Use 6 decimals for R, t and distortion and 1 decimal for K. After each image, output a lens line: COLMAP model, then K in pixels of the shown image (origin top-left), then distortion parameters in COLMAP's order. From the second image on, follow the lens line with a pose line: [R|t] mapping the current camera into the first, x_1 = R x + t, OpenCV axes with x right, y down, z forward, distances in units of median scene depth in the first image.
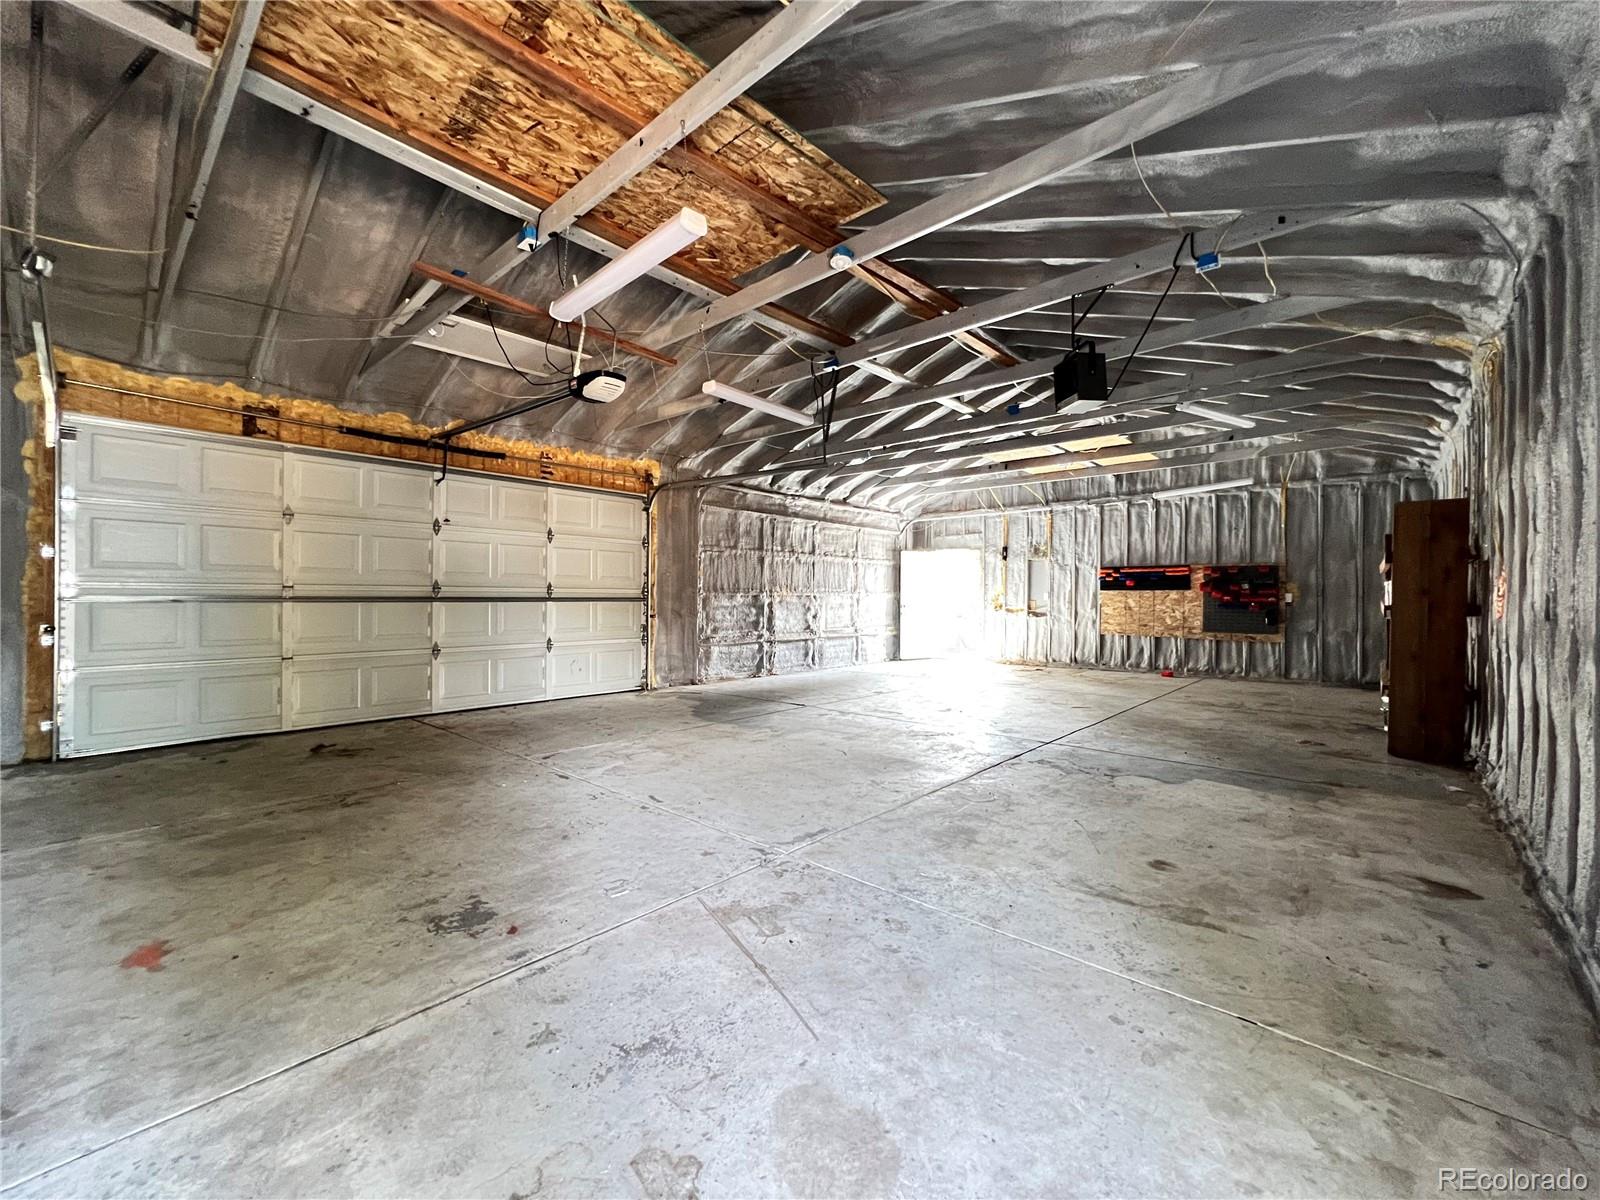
lens RADIAL K [[640.1, 0, 800.0], [0, 640.1, 600.0], [0, 0, 1]] dist [-0.014384, -0.000091]
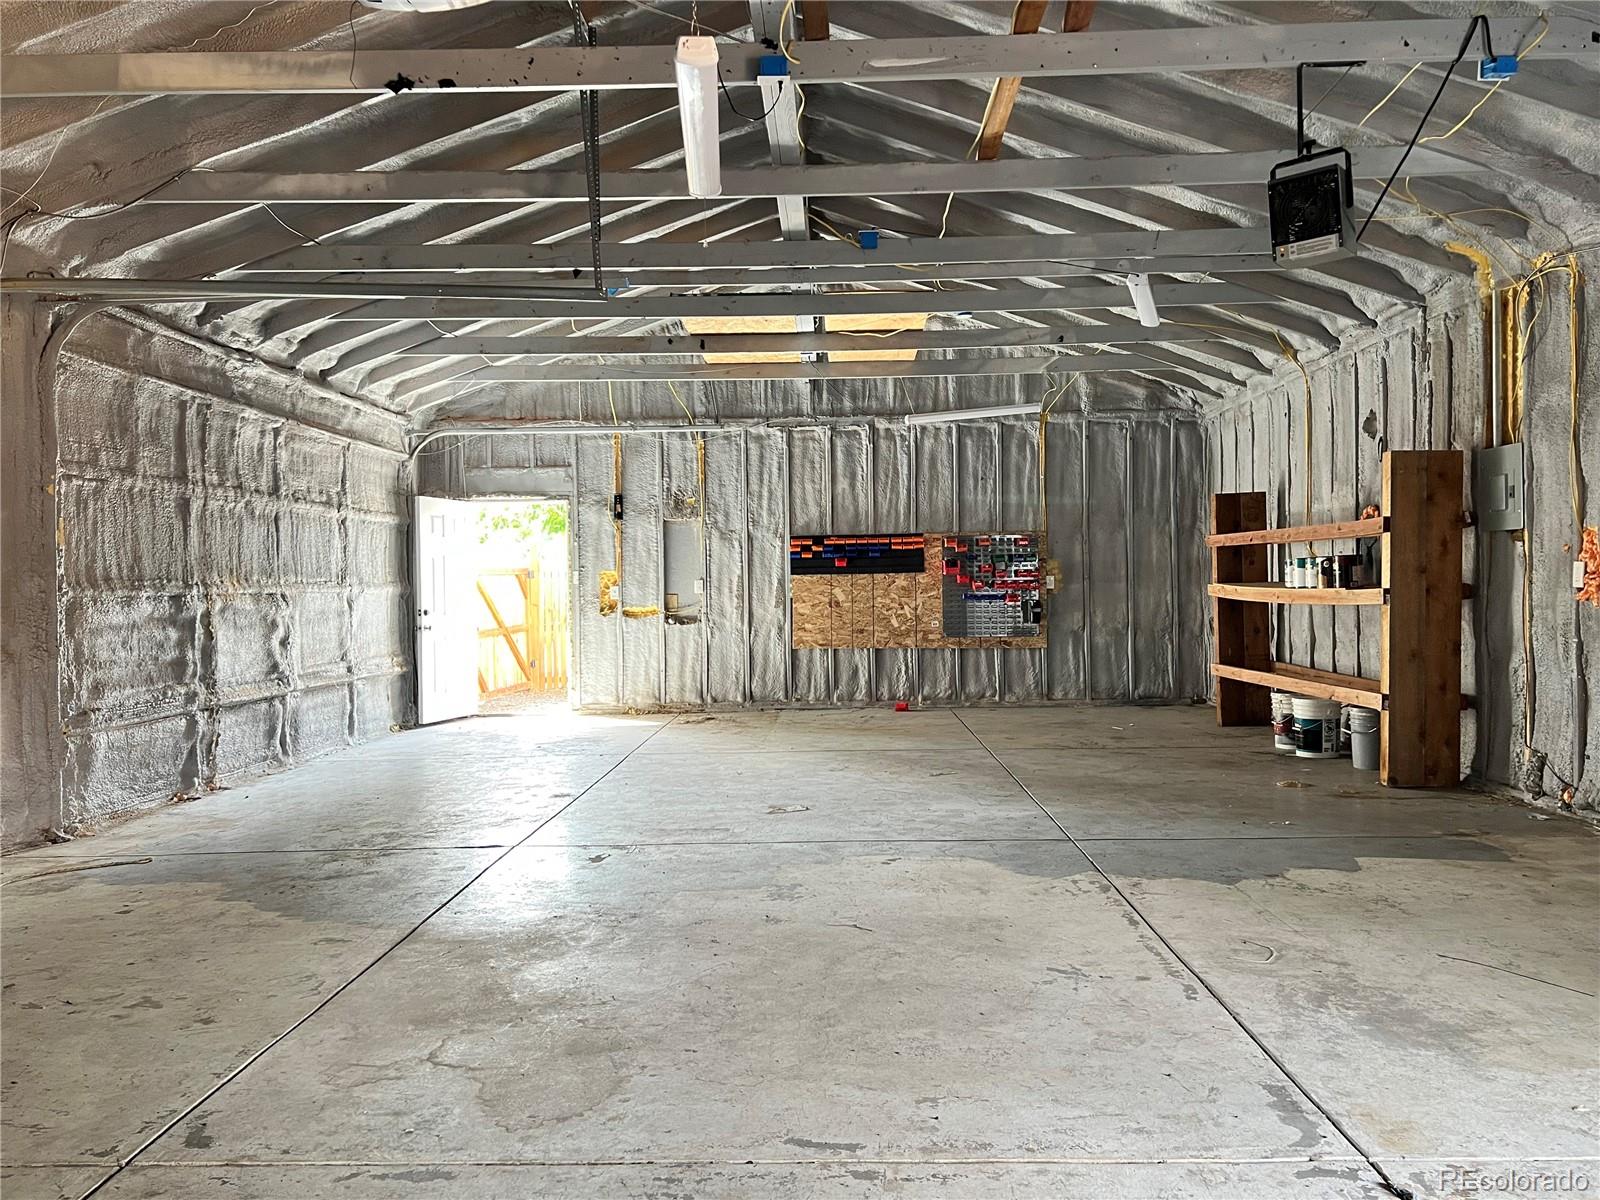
lens RADIAL K [[1182.8, 0, 800.0], [0, 1182.8, 600.0], [0, 0, 1]] dist [0.107184, -0.127254]
pose [[0.761366, -0.023354, 0.647902, -0.246164], [0.021578, 0.999710, 0.010678, -0.003560], [-0.647963, 0.005851, 0.761649, 0.173941]]
